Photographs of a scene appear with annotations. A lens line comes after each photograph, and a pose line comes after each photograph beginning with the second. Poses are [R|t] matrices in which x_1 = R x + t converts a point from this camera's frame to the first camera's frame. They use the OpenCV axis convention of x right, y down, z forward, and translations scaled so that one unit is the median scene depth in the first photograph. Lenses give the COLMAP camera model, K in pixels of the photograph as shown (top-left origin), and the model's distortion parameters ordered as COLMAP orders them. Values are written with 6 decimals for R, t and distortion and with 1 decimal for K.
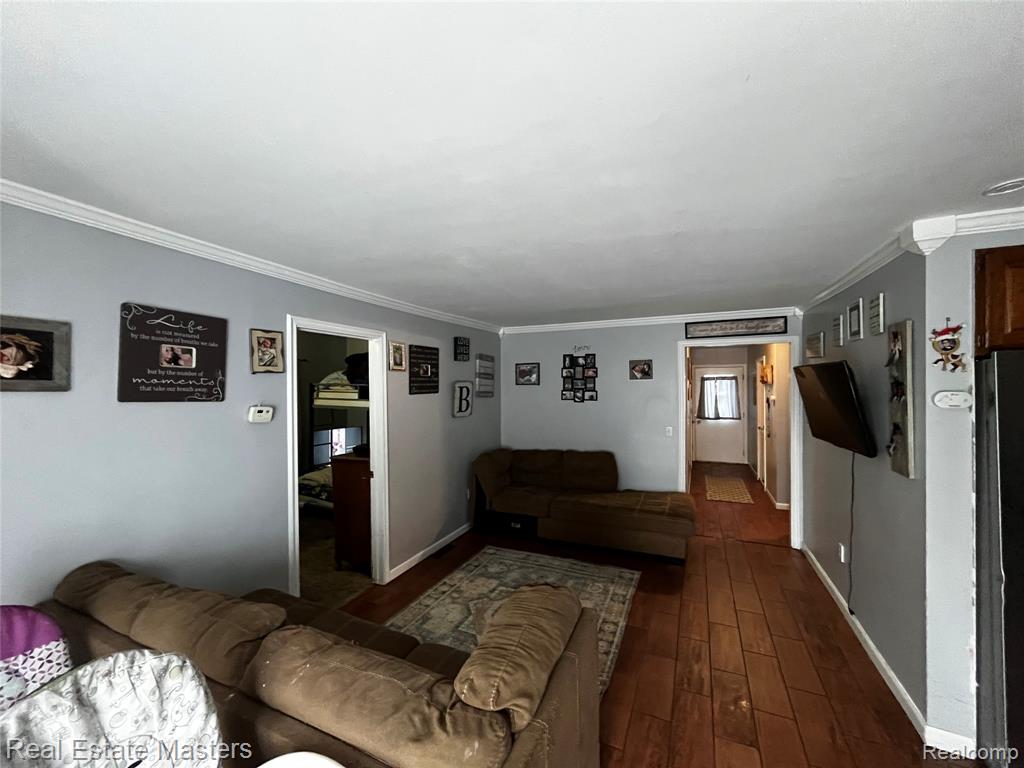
lens RADIAL K [[416.8, 0, 510.2], [0, 416.8, 388.5], [0, 0, 1]] dist [0.000629, -0.000046]
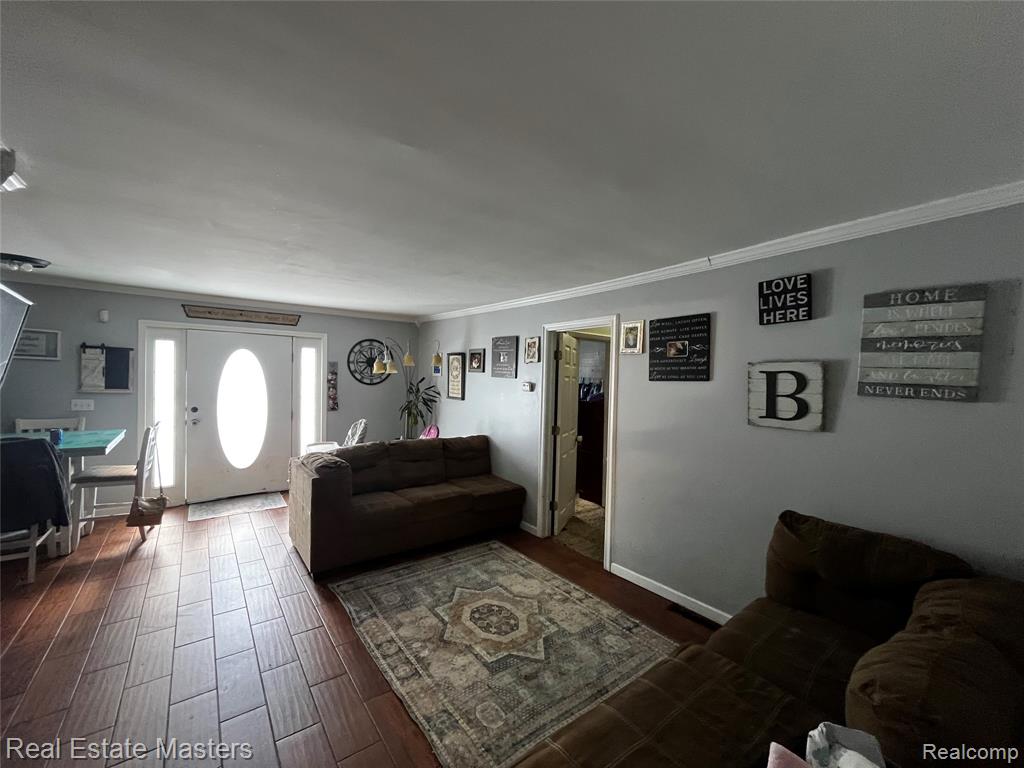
lens RADIAL K [[416.8, 0, 510.5], [0, 416.8, 386.1], [0, 0, 1]] dist [0.000629, -0.000046]
pose [[-0.481608, 0.013499, -0.876283, 0.645266], [-0.021186, 0.999410, 0.027040, 0.008883], [0.876131, 0.031587, -0.481037, 1.205613]]
